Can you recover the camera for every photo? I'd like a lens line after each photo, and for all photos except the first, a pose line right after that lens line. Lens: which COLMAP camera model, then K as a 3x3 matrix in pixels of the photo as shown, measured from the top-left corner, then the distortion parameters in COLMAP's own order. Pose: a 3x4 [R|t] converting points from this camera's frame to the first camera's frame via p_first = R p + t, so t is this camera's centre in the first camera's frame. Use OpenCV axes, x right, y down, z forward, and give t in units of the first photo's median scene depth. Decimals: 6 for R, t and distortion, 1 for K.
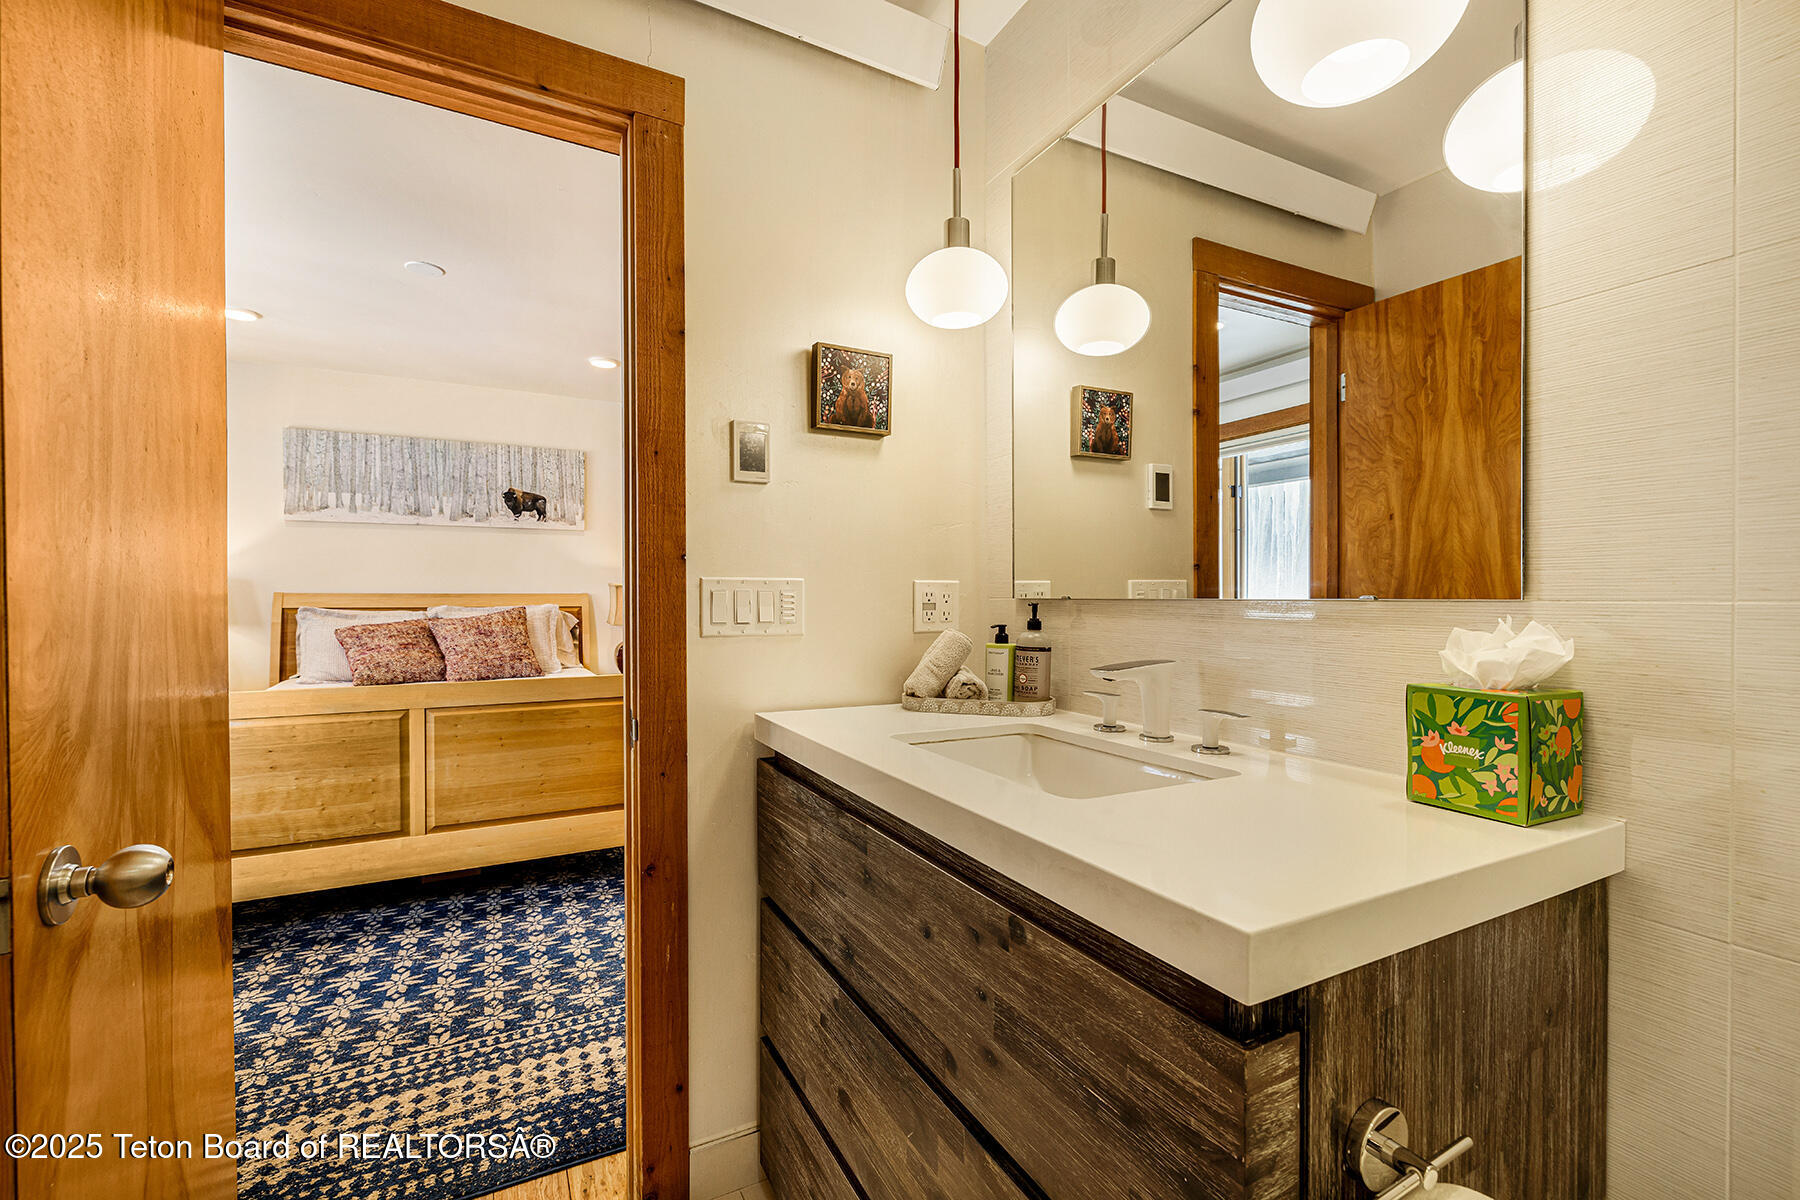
lens RADIAL K [[787.4, 0, 898.9], [0, 787.4, 599.2], [0, 0, 1]] dist [-0.014468, 0.000303]
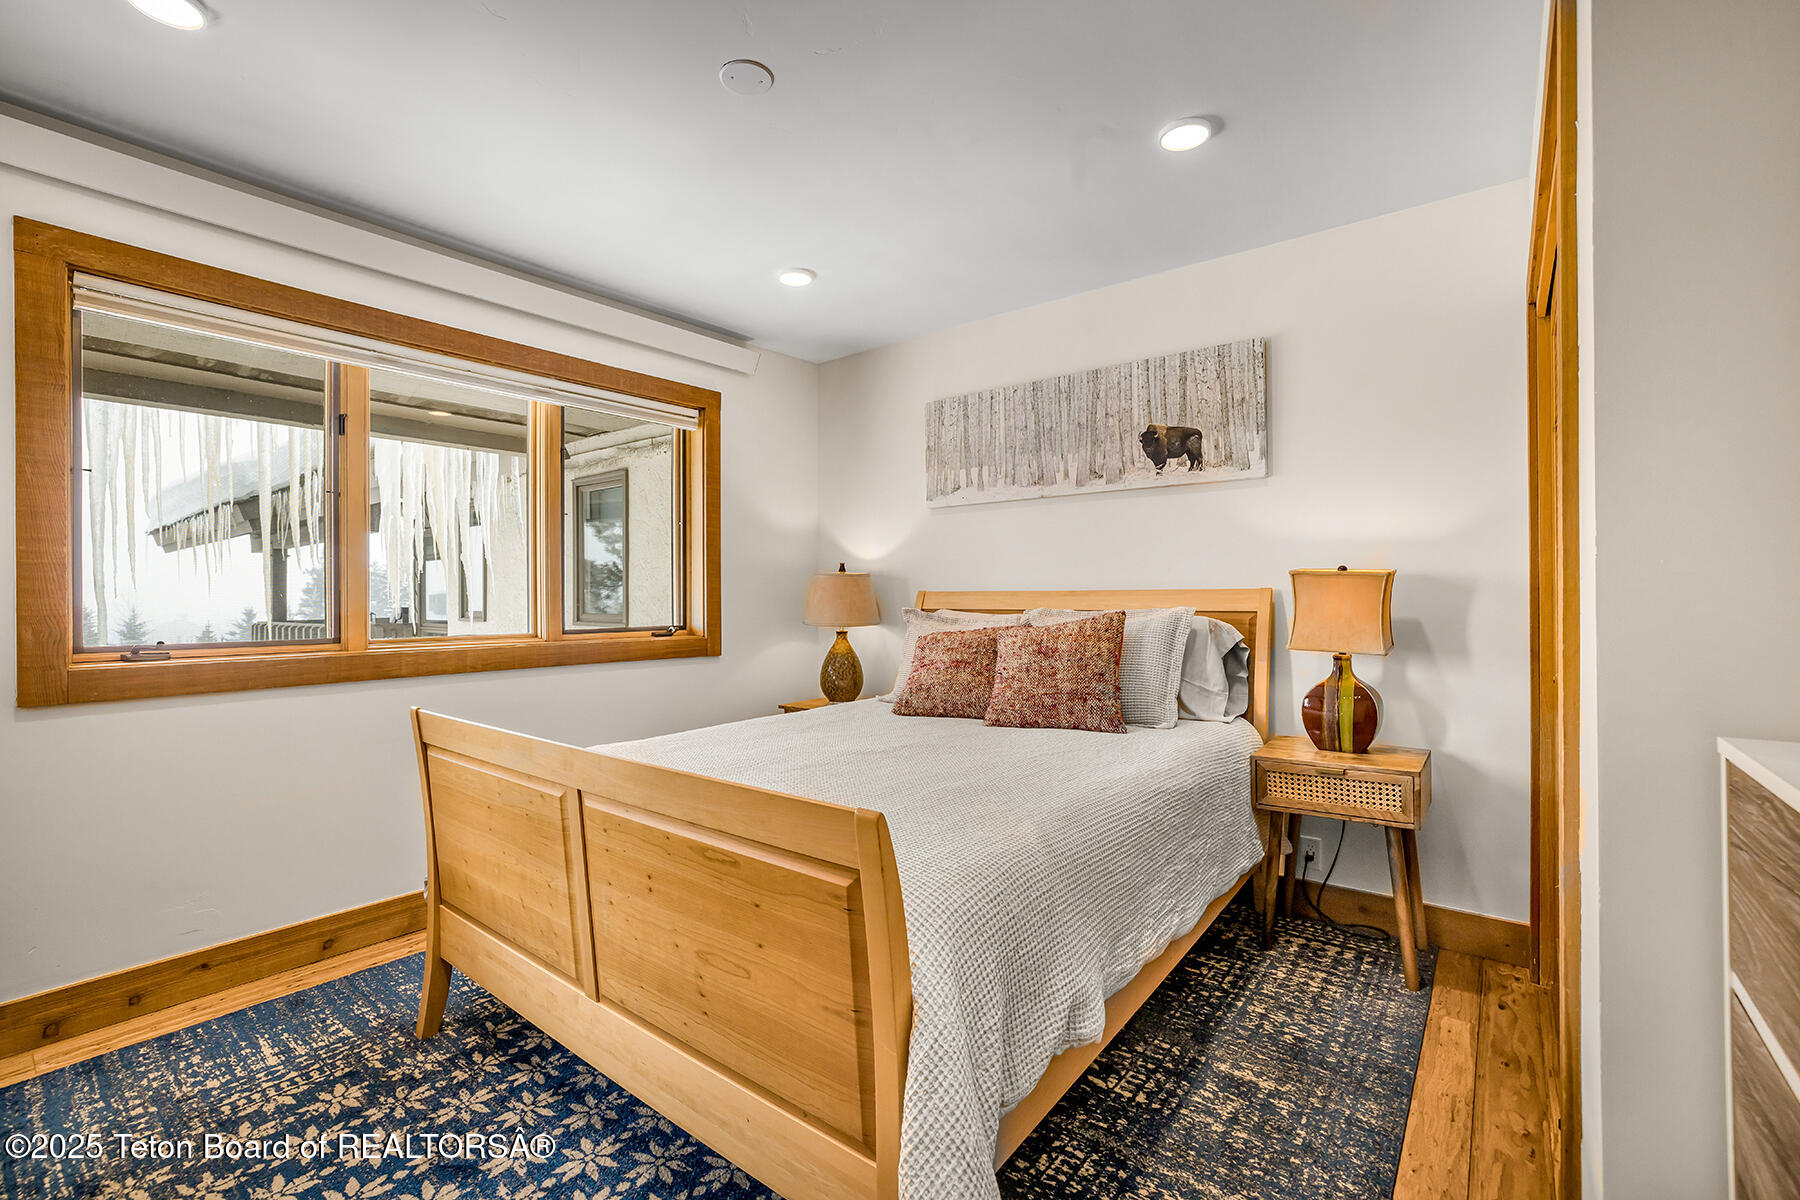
lens RADIAL K [[787.4, 0, 902.9], [0, 787.4, 588.1], [0, 0, 1]] dist [-0.014468, 0.000303]
pose [[0.386232, -0.007011, -0.922375, 0.020250], [0.003345, 0.999975, -0.006201, -0.005338], [0.922395, -0.000690, 0.386246, 0.598740]]
